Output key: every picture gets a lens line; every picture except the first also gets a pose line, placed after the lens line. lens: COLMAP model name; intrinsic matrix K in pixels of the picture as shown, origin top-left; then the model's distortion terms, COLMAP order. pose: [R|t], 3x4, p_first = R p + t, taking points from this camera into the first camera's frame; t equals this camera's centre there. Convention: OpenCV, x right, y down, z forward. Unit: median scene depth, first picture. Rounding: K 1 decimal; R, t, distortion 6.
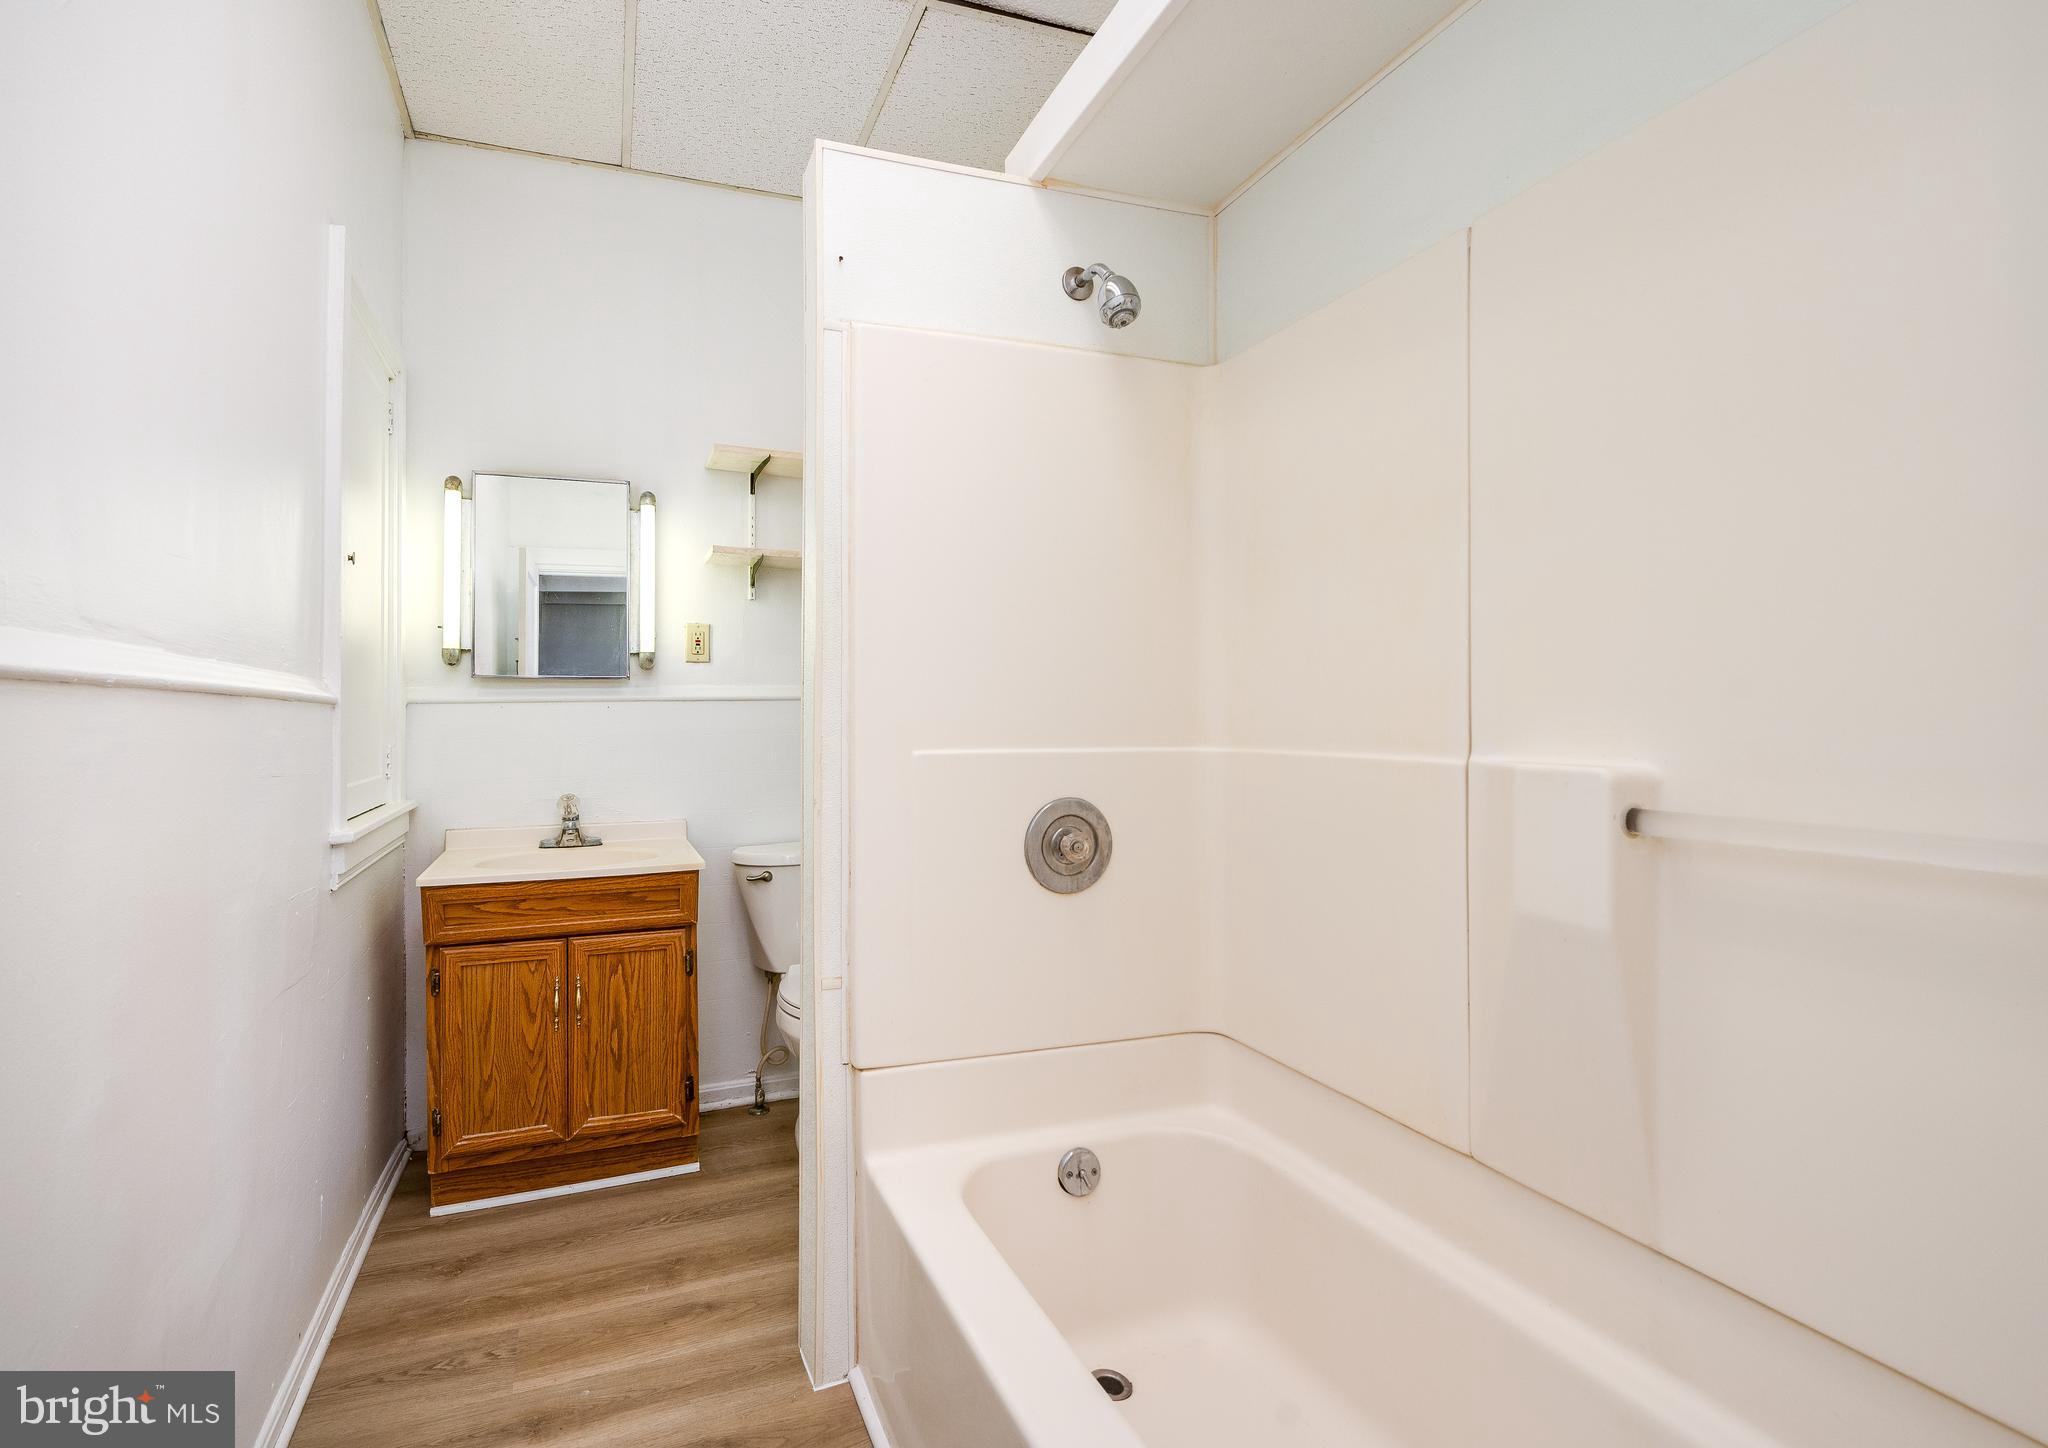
lens RADIAL K [[1001.6, 0, 949.9], [0, 1001.6, 703.4], [0, 0, 1]] dist [0.001379, -0.000517]
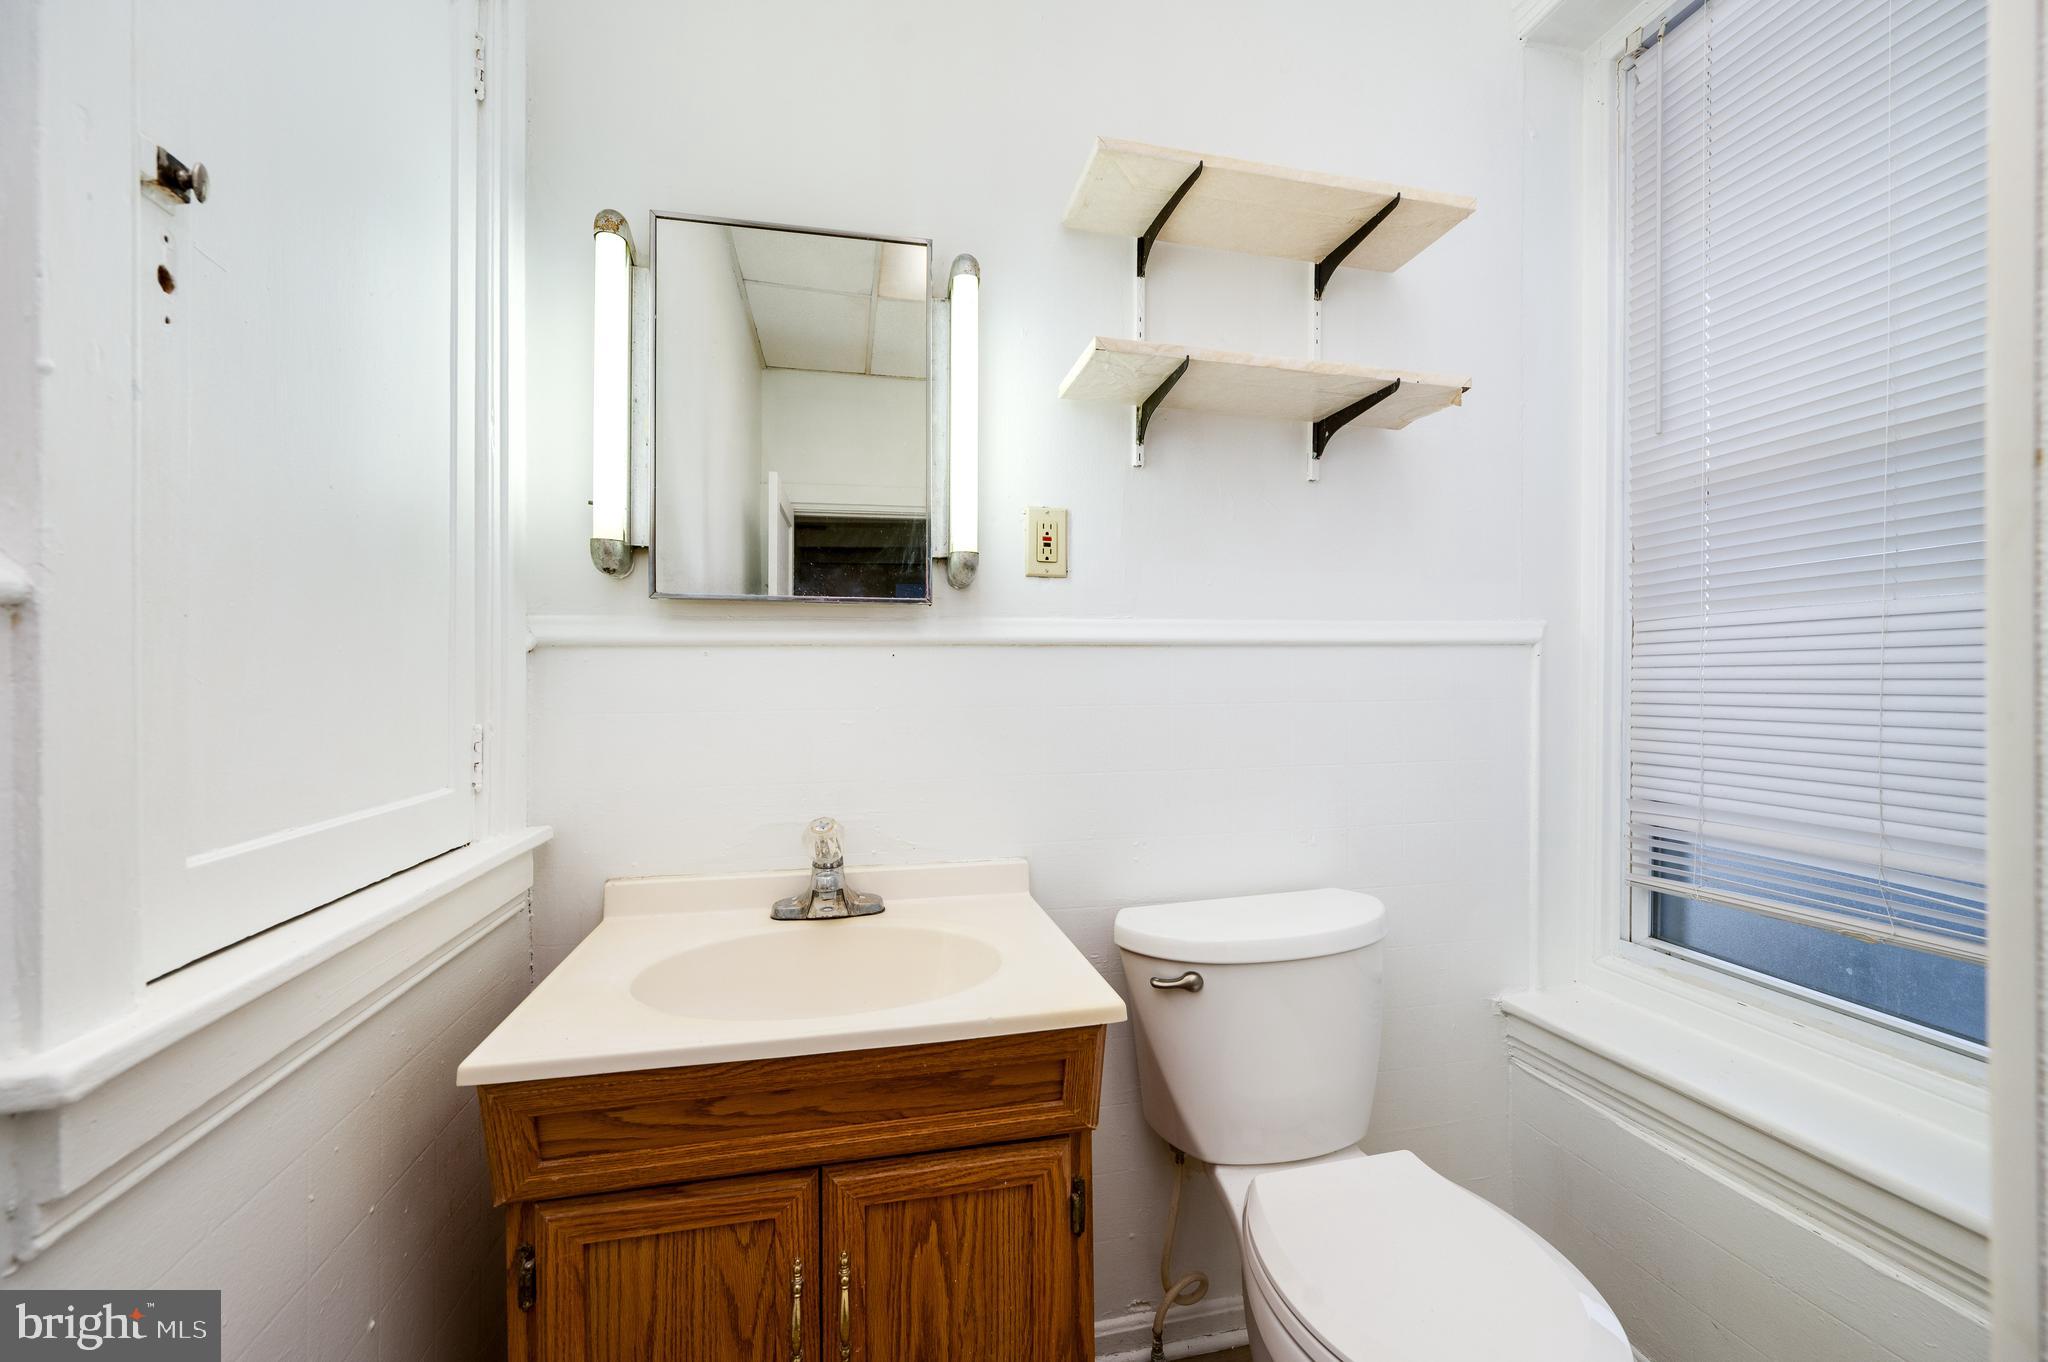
lens RADIAL K [[815.9, 0, 1022.7], [0, 815.9, 685.7], [0, 0, 1]] dist [-0.001872, 0.000321]
pose [[0.992153, 0.005283, -0.124920, -0.245736], [-0.003553, 0.999895, 0.014064, 0.015474], [0.124981, -0.013510, 0.992067, 0.647214]]
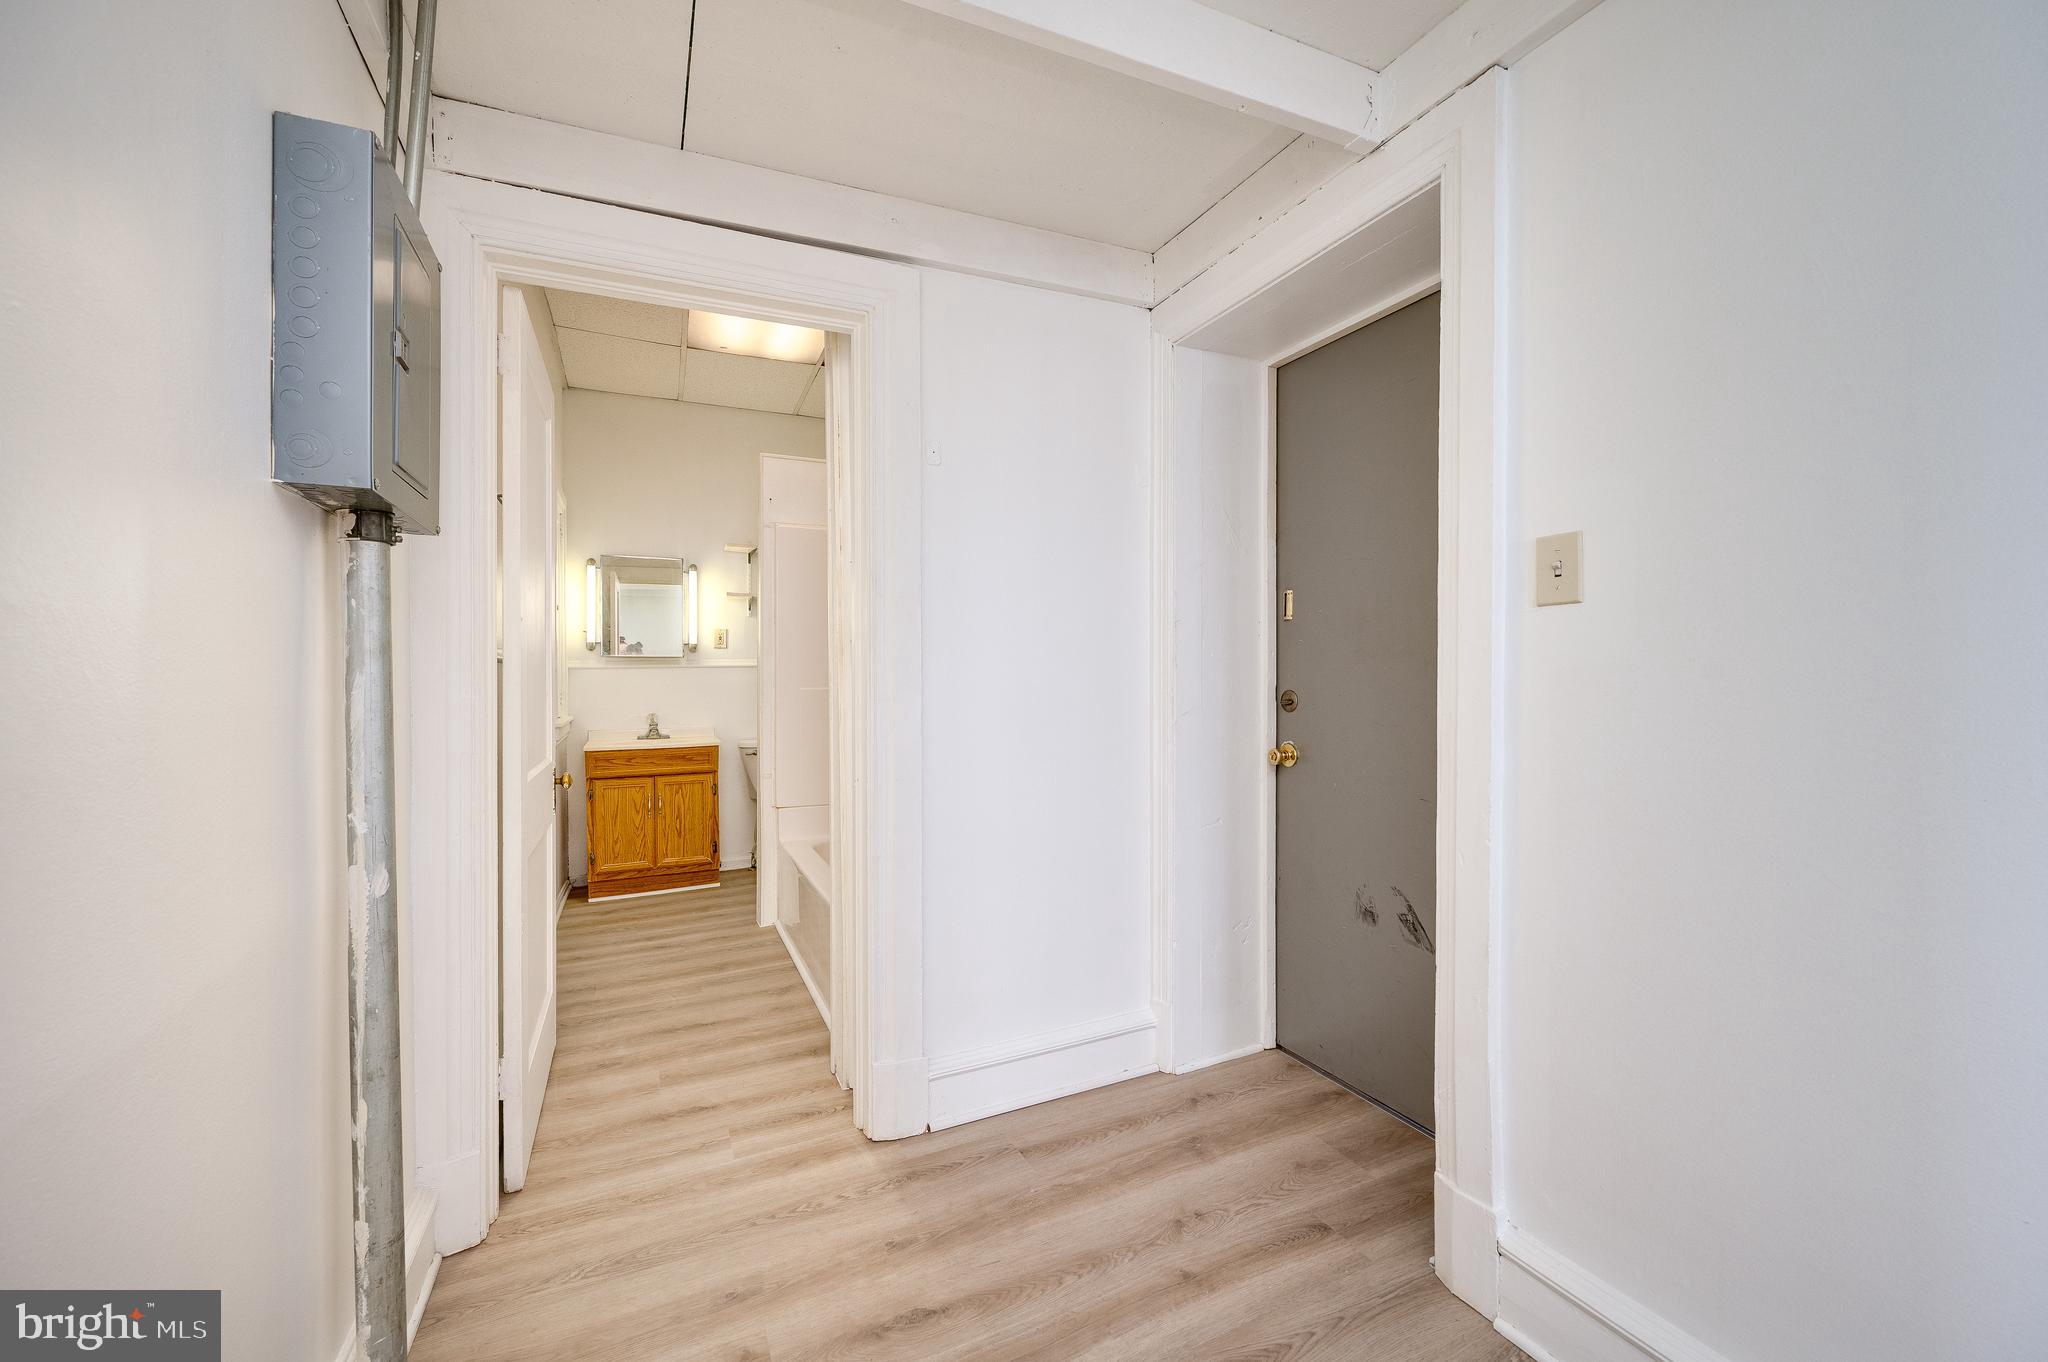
lens RADIAL K [[799.0, 0, 1091.9], [0, 799.0, 684.9], [0, 0, 1]] dist [-0.000993, -0.000017]
pose [[0.986791, -0.000568, 0.161998, 0.271554], [-0.002245, 0.999850, 0.017181, 0.002606], [-0.161984, -0.017317, 0.986641, -0.852015]]
